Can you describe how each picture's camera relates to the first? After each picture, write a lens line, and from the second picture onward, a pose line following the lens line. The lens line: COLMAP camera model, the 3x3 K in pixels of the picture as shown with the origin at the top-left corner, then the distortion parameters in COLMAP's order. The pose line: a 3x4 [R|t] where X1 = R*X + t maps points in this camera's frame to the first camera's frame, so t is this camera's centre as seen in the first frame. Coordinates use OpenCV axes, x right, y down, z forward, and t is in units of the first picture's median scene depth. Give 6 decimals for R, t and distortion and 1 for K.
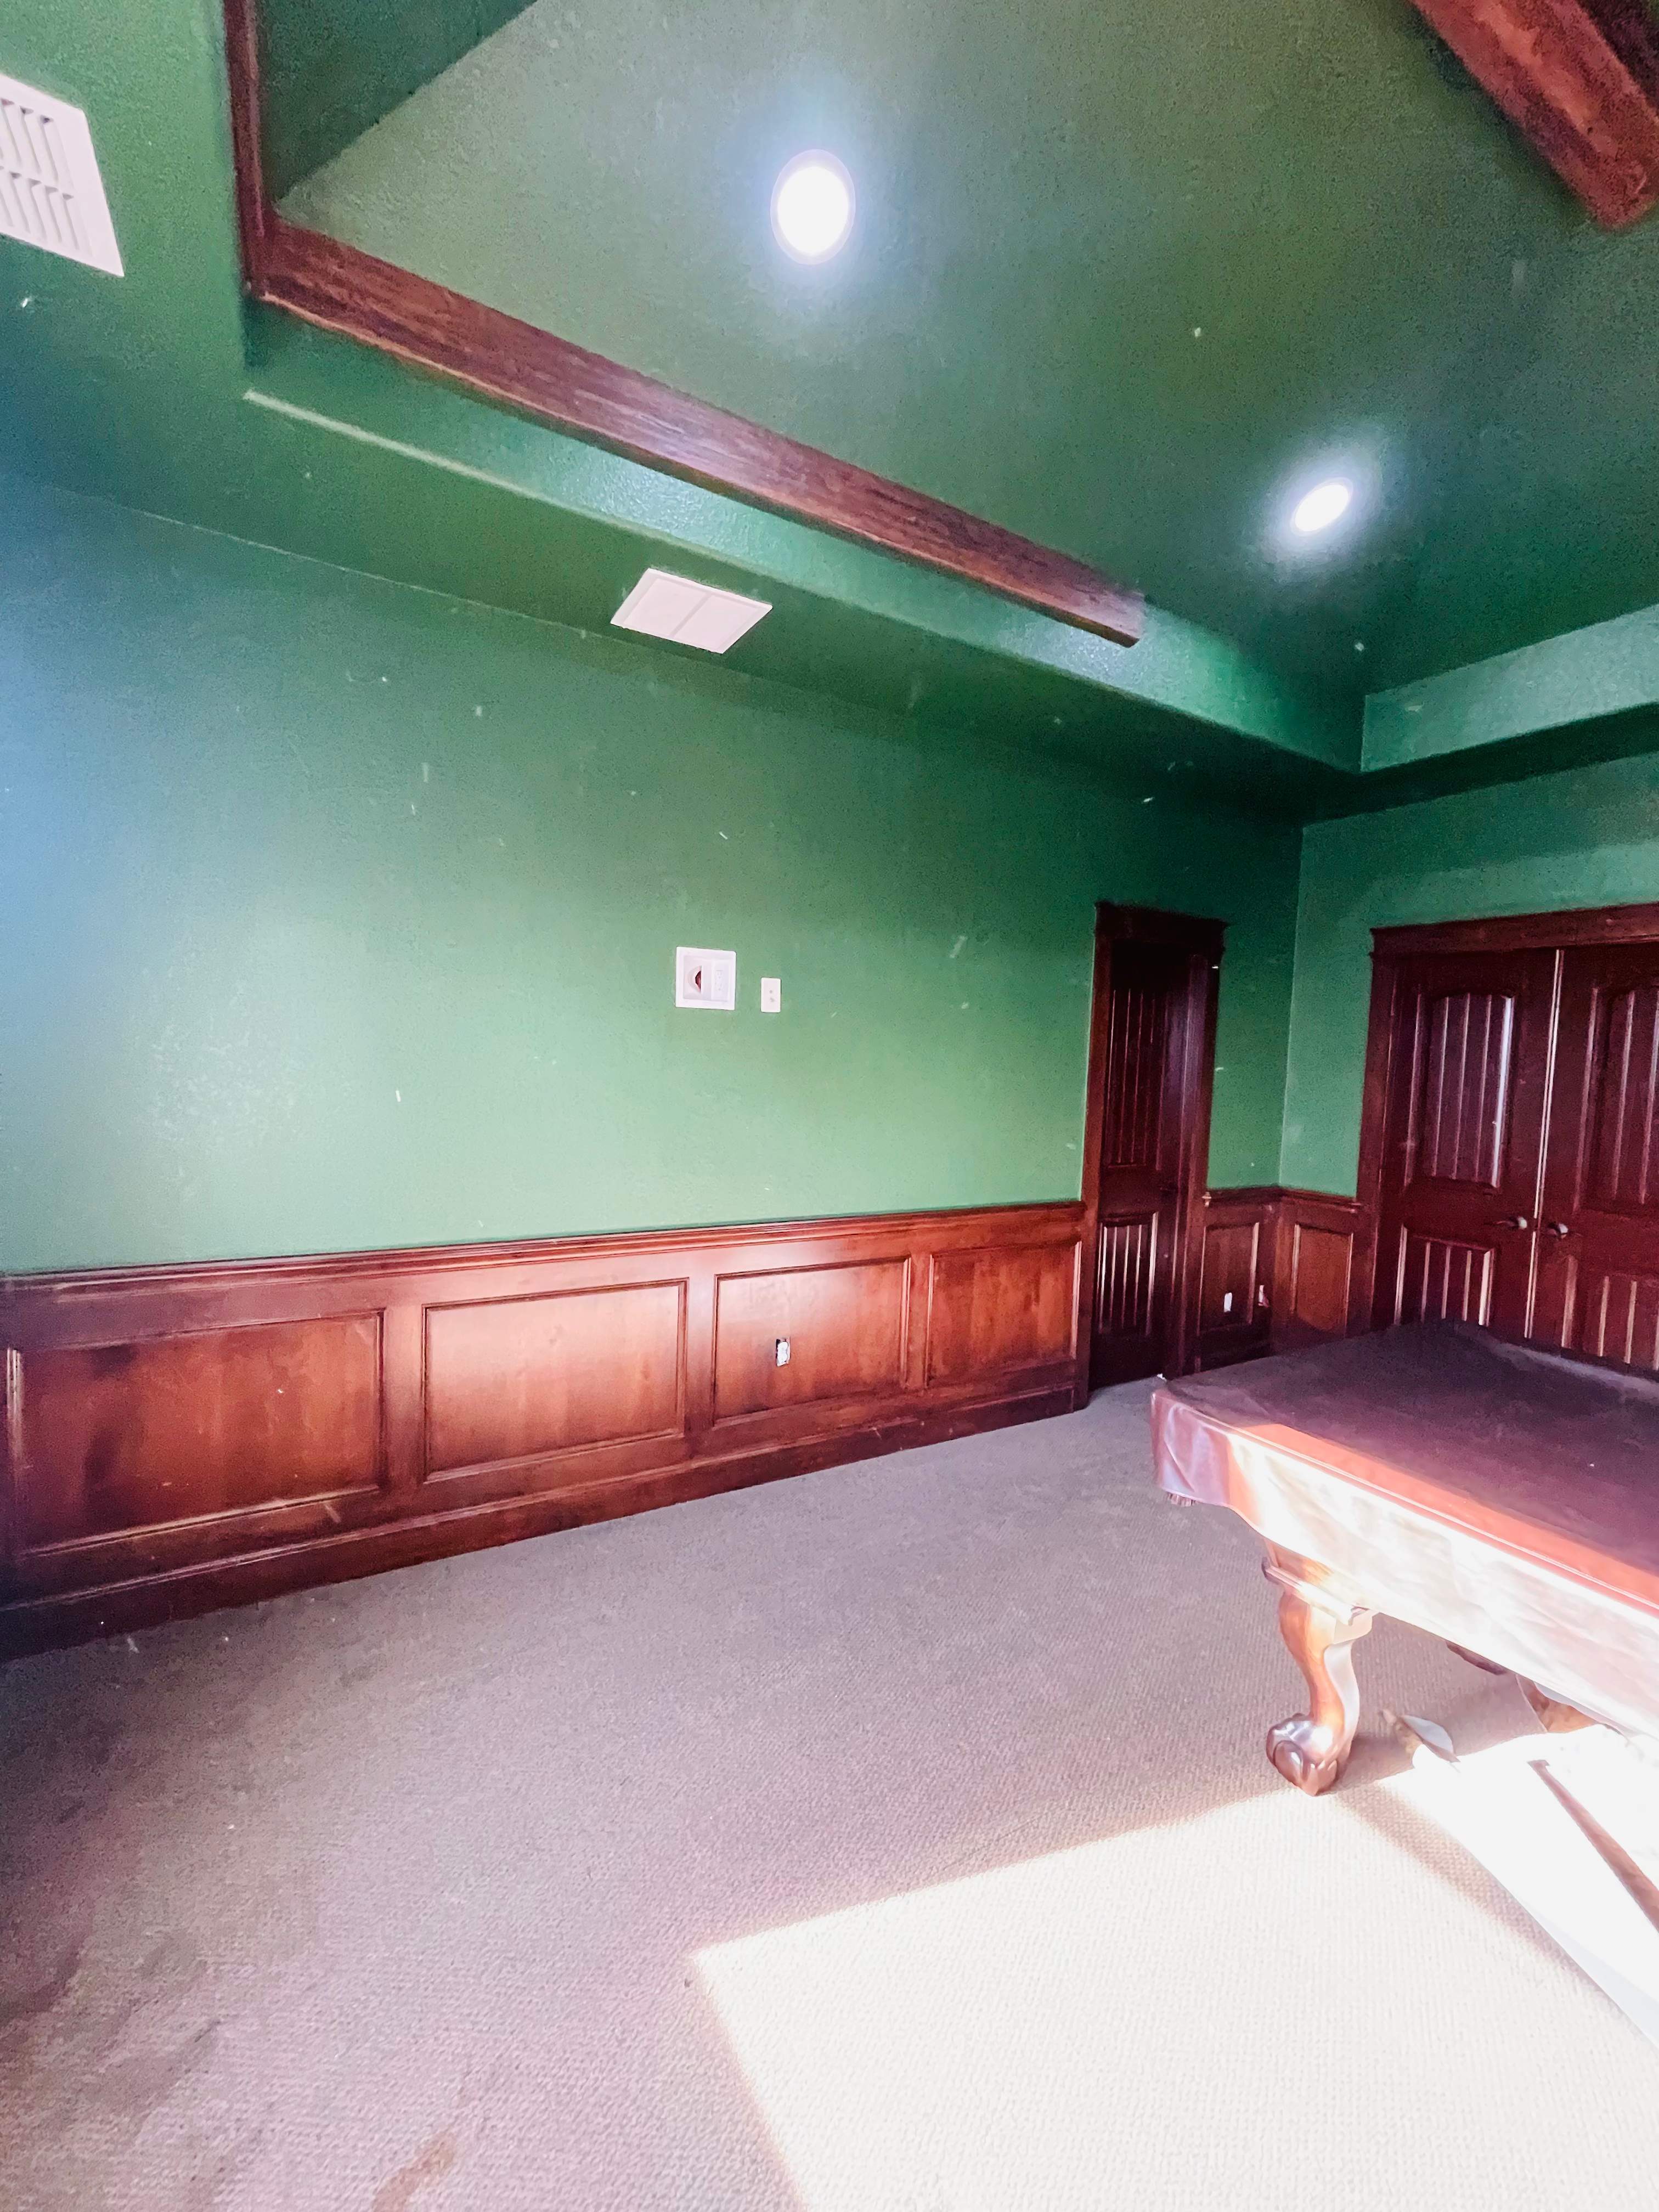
lens RADIAL K [[883.7, 0, 831.5], [0, 883.7, 1098.3], [0, 0, 1]] dist [-0.001470, -0.000538]
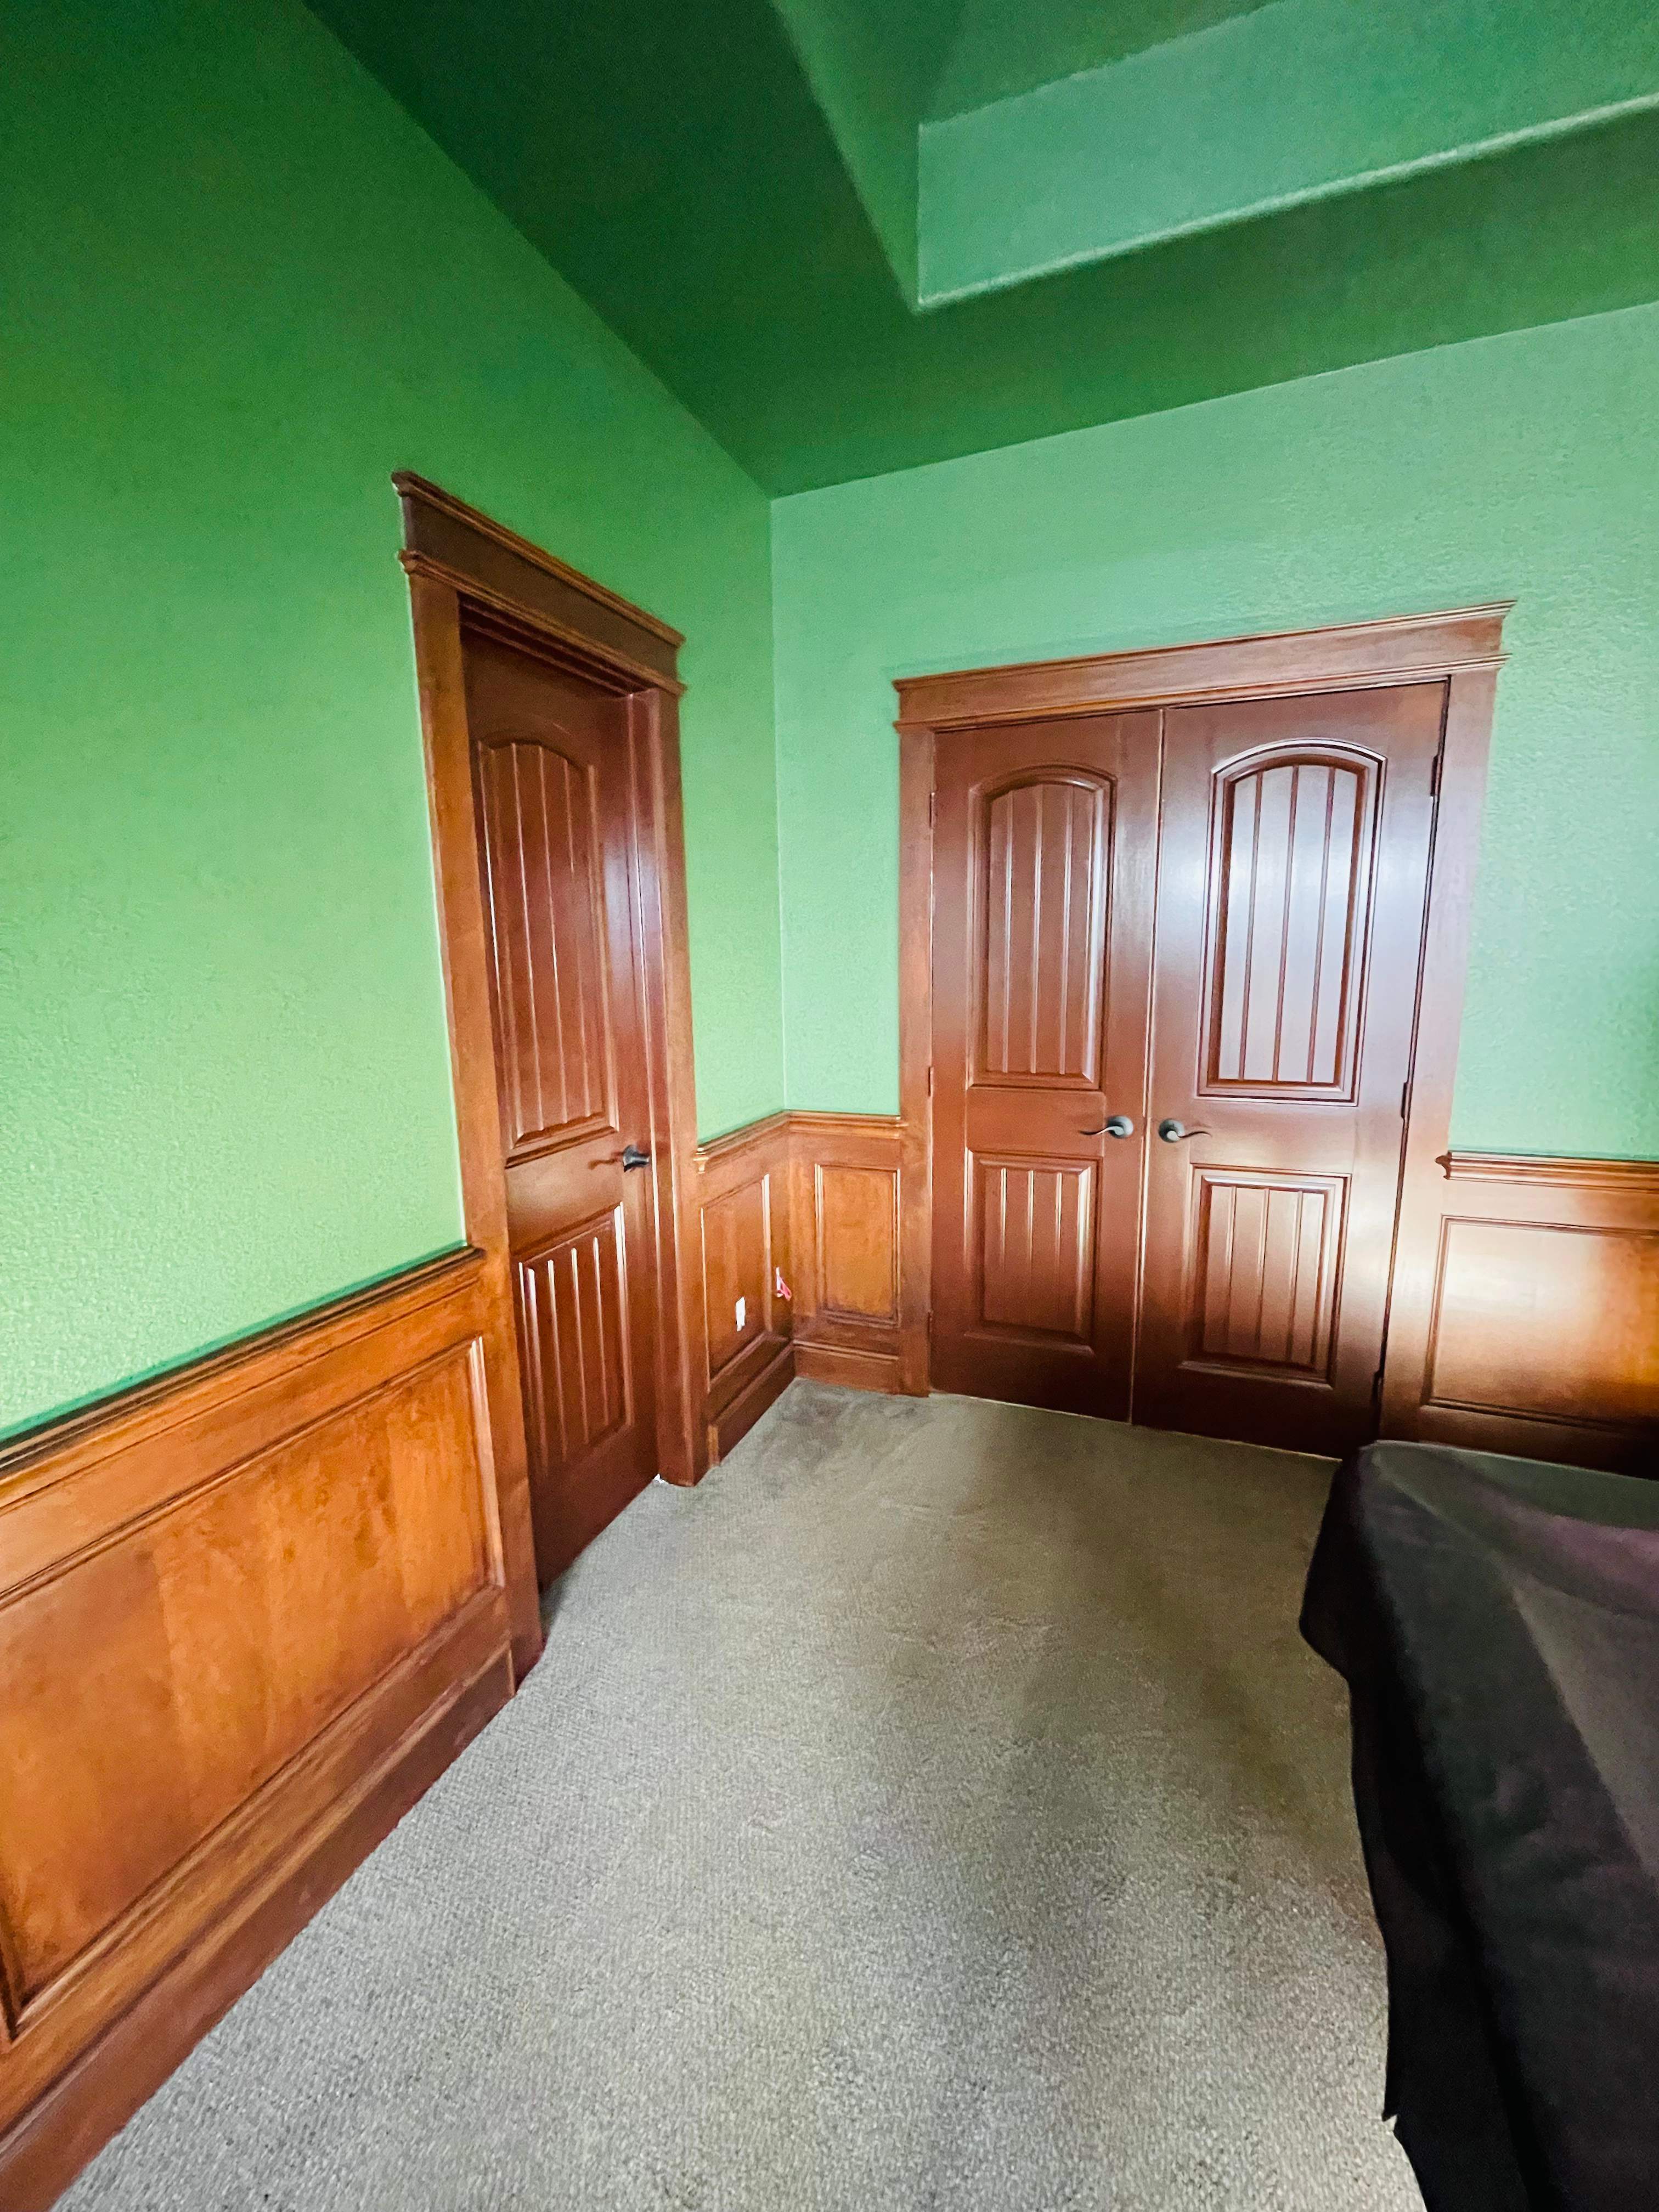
lens RADIAL K [[883.7, 0, 831.5], [0, 883.7, 1098.3], [0, 0, 1]] dist [-0.001470, -0.000538]
pose [[0.778768, -0.157877, 0.607120, 0.159715], [0.075356, 0.984348, 0.159311, -0.007829], [-0.622770, -0.078316, 0.778476, 0.526322]]
